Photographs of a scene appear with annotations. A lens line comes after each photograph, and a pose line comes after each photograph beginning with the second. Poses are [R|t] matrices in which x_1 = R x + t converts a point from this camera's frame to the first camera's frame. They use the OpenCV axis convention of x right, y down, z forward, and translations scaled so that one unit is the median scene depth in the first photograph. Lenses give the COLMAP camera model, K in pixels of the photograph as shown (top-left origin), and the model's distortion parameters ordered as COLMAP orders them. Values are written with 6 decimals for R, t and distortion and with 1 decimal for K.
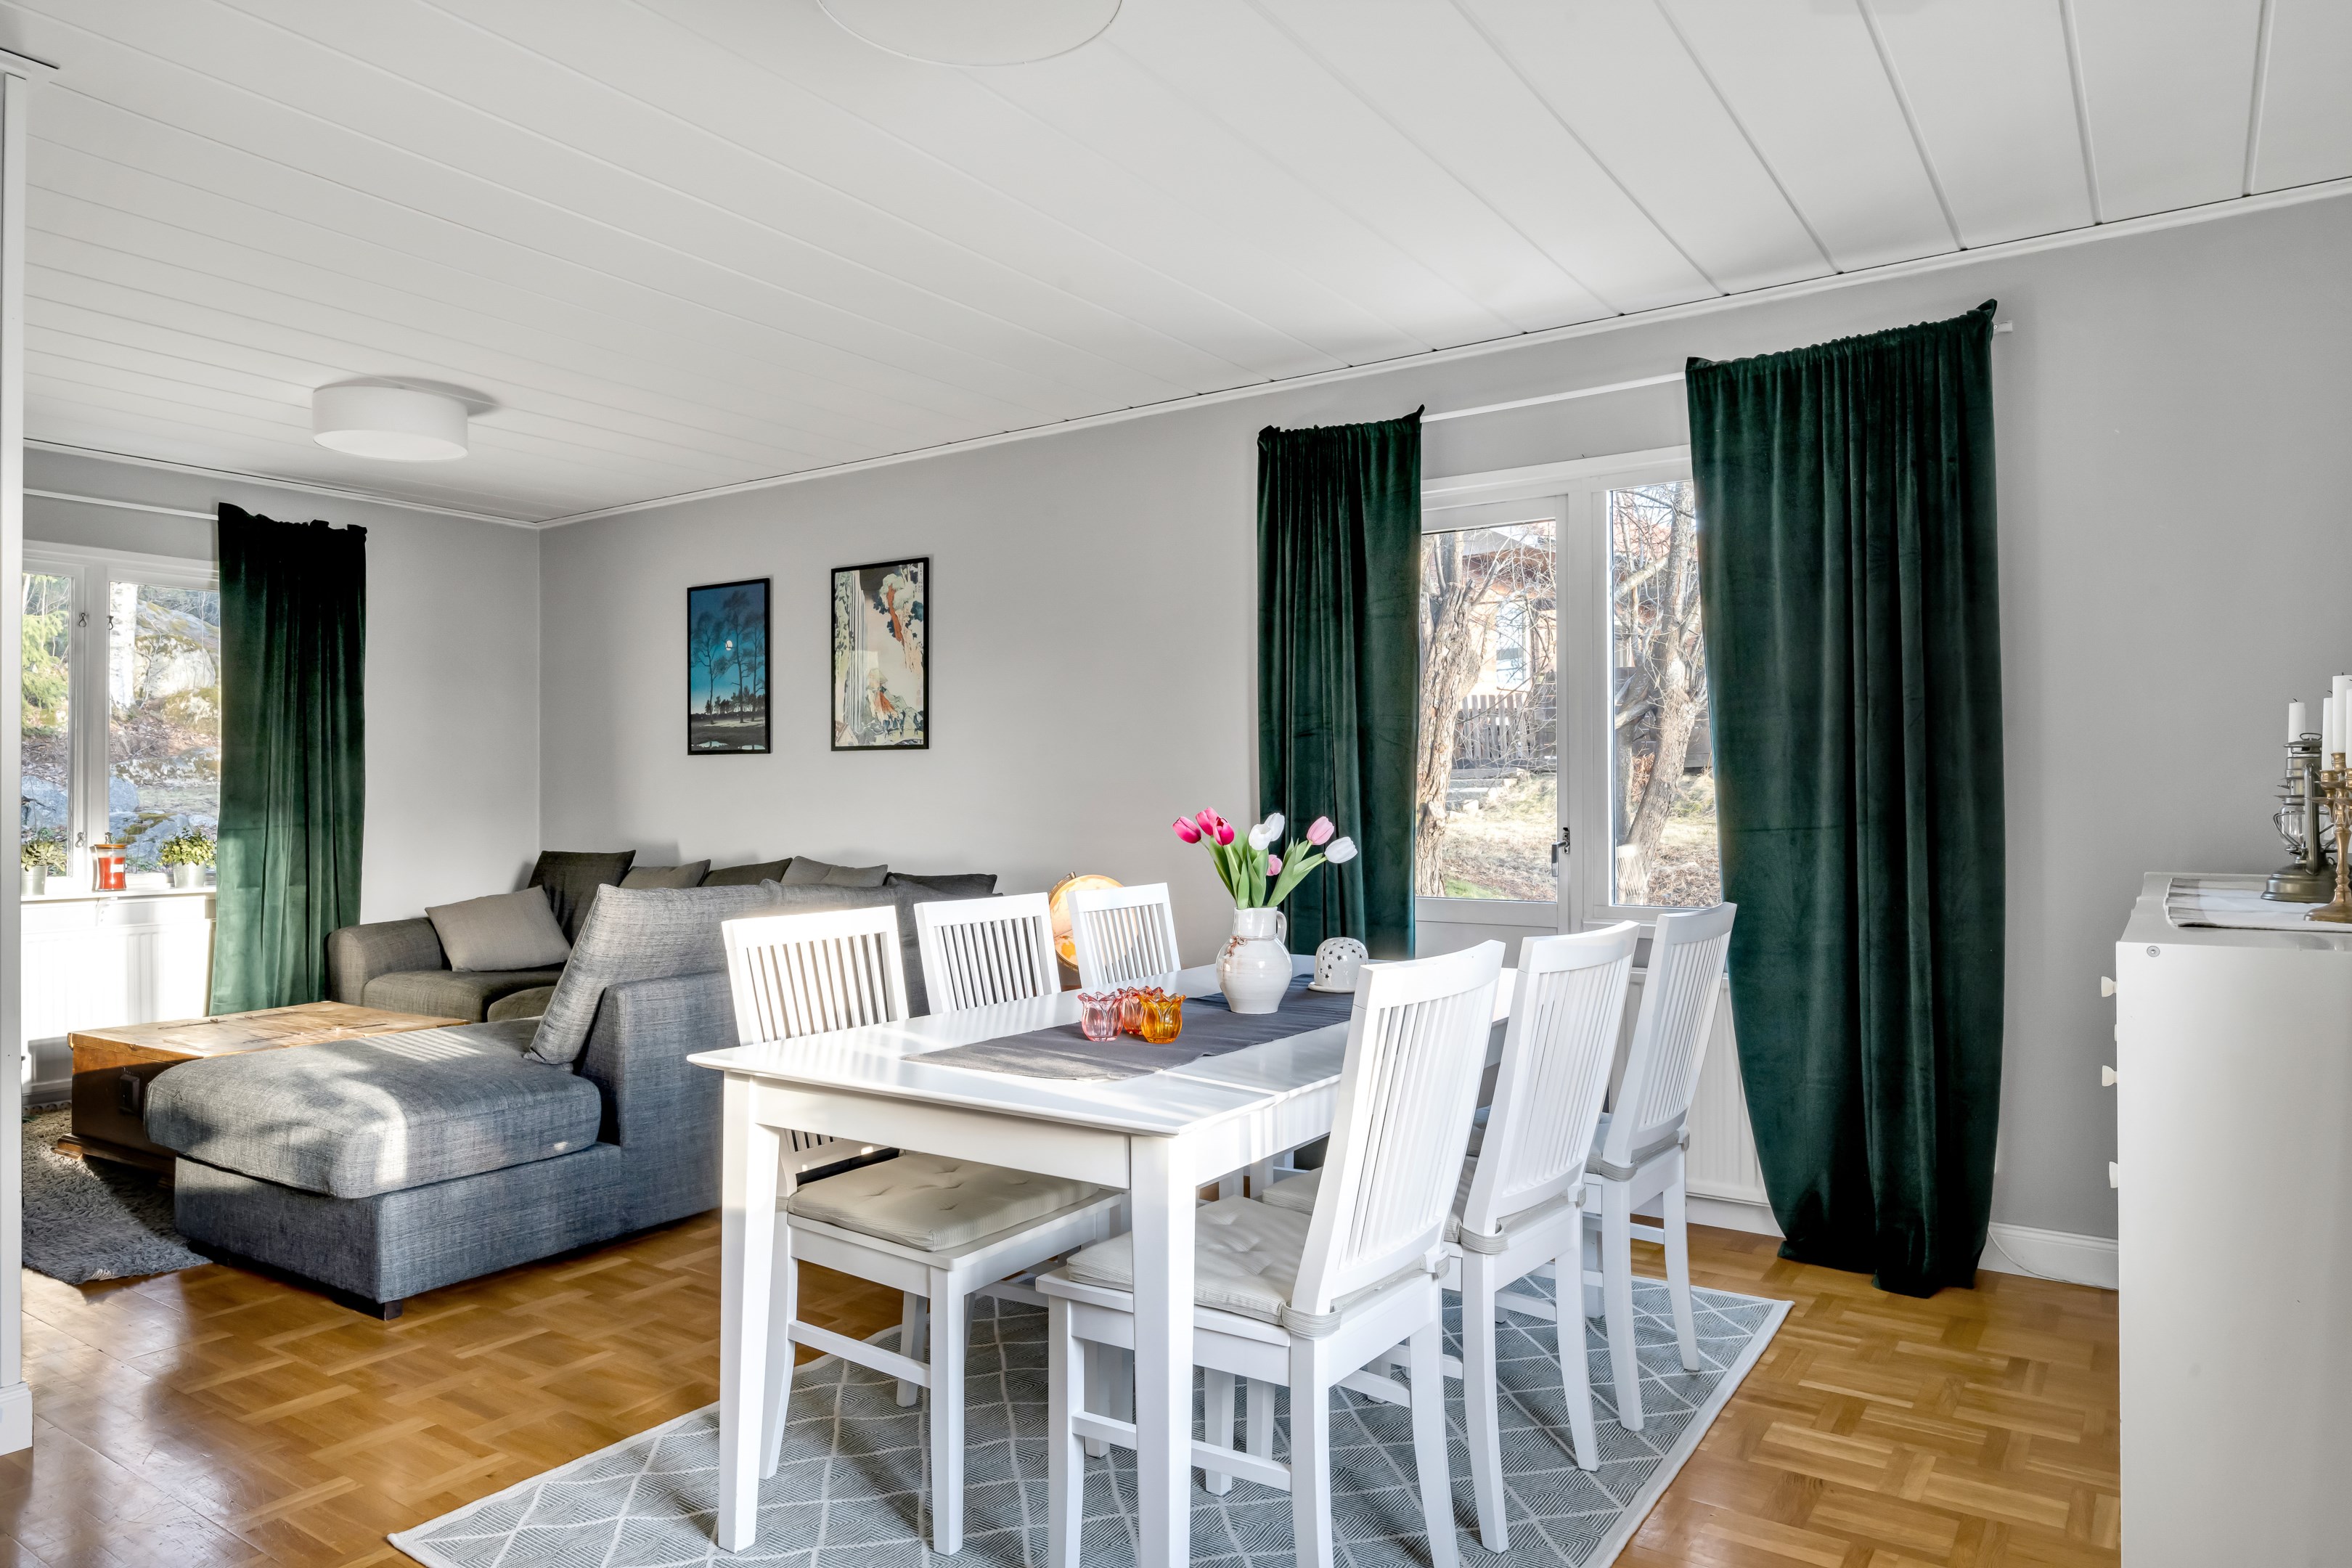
lens RADIAL K [[1488.6, 0, 1176.0], [0, 1488.6, 784.0], [0, 0, 1]] dist [-0.000828, -0.001524]
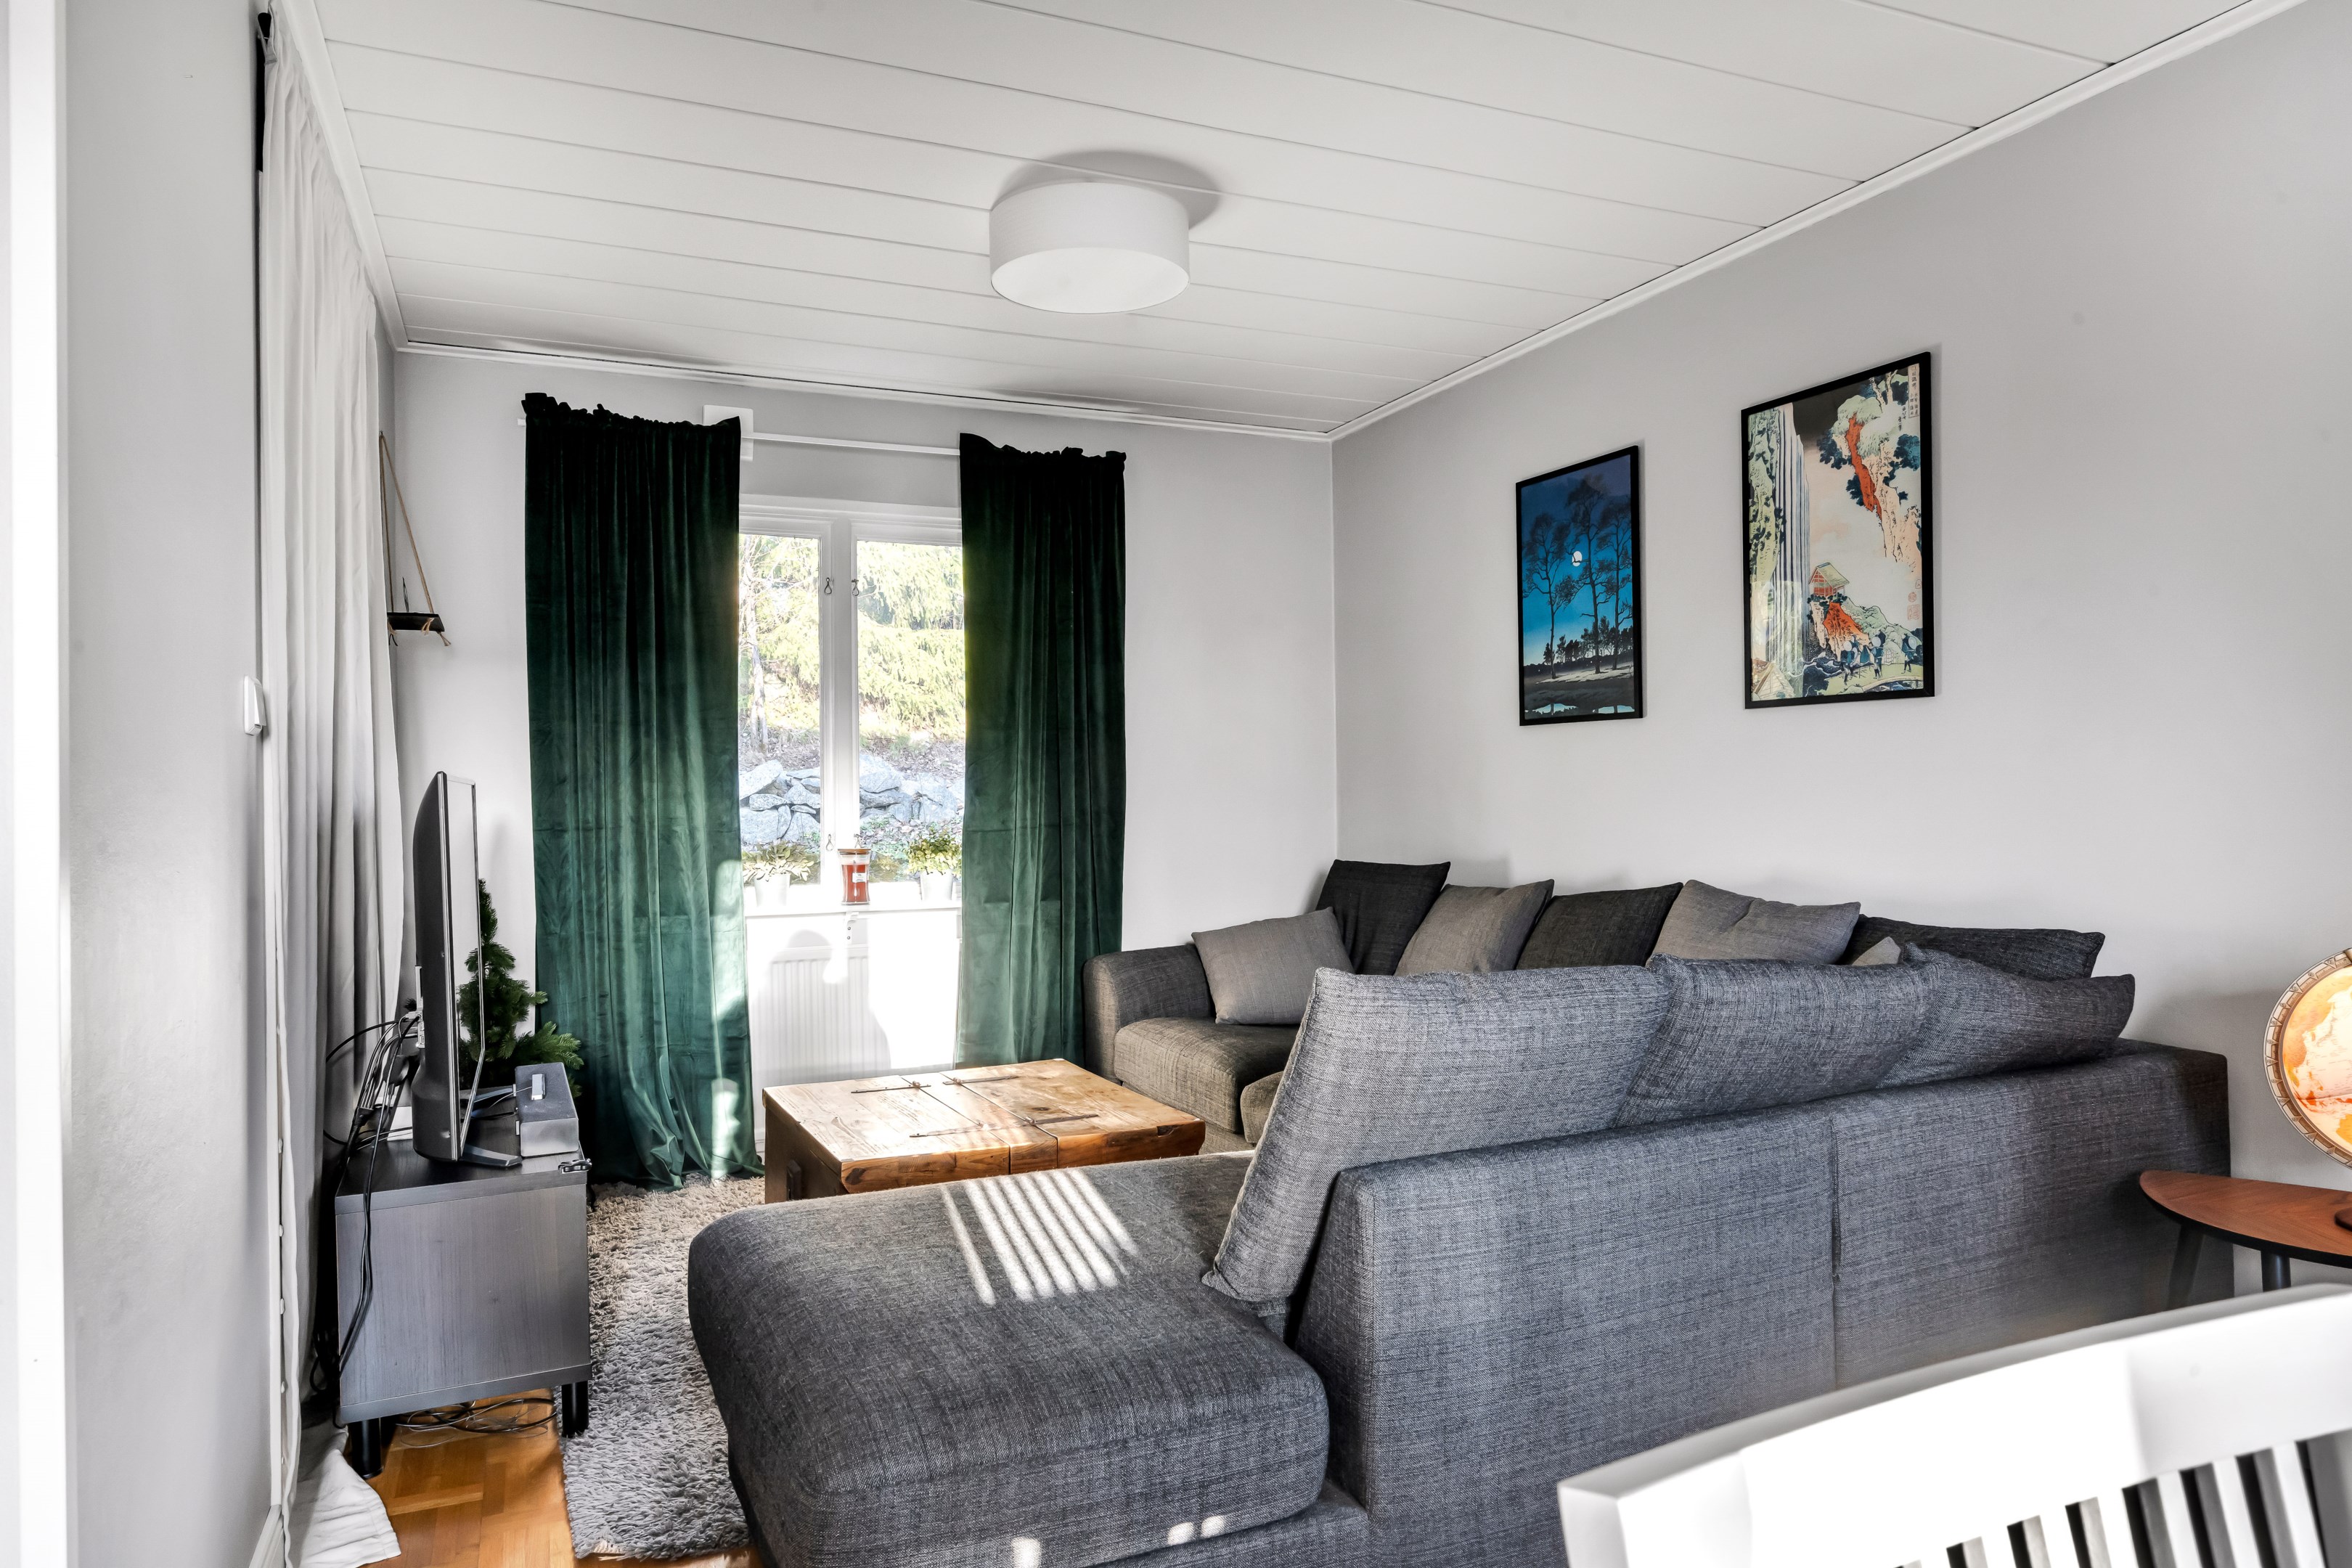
lens RADIAL K [[1520.4, 0, 1176.0], [0, 1520.4, 784.0], [0, 0, 1]] dist [-0.000696, -0.002299]
pose [[0.852397, -0.009711, -0.522806, -0.104985], [0.013192, 0.999909, 0.002936, 0.003846], [0.522729, -0.009399, 0.852447, 0.346273]]
